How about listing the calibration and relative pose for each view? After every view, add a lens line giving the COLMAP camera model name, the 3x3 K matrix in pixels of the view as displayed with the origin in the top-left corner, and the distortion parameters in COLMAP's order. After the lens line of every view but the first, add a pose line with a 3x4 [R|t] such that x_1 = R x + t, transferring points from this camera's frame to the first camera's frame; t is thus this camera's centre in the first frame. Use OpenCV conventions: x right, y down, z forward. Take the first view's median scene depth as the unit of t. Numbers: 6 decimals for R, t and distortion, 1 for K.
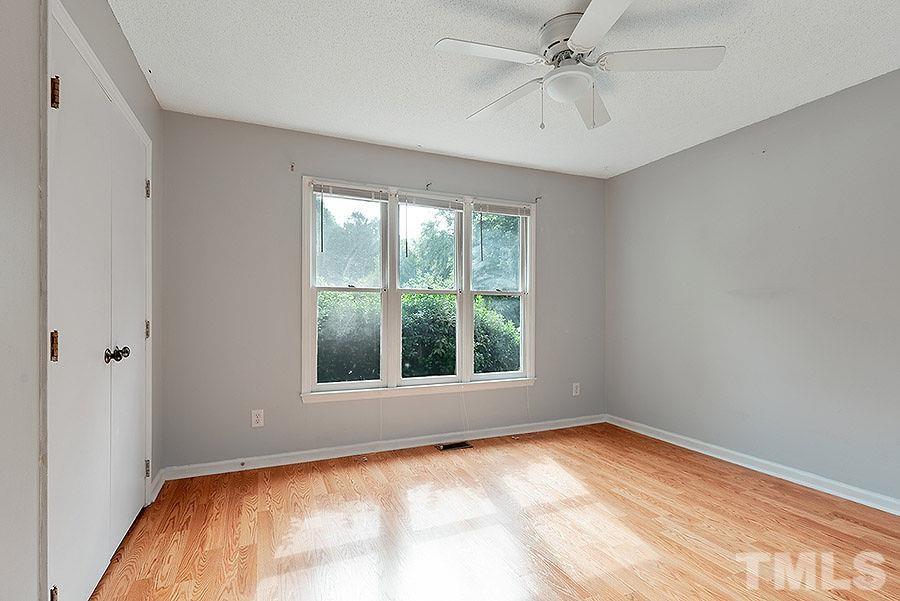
lens RADIAL K [[438.0, 0, 447.6], [0, 438.0, 308.0], [0, 0, 1]] dist [-0.000611, -0.000433]
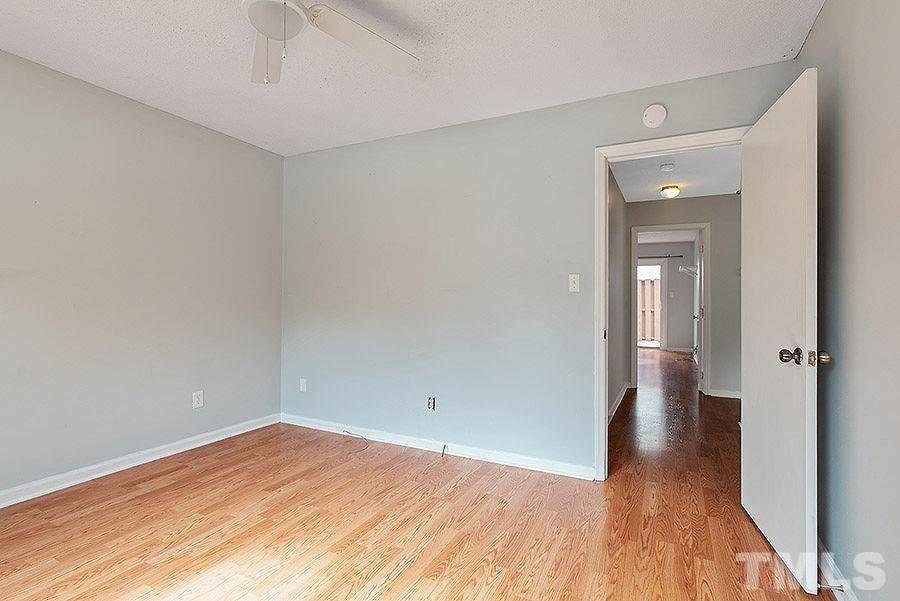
lens RADIAL K [[438.0, 0, 450.1], [0, 438.0, 297.4], [0, 0, 1]] dist [-0.000611, -0.000433]
pose [[-0.639718, -0.001186, 0.768609, -0.403793], [-0.008961, 0.999942, -0.005915, 0.001573], [-0.768557, -0.010672, -0.639692, 0.947987]]
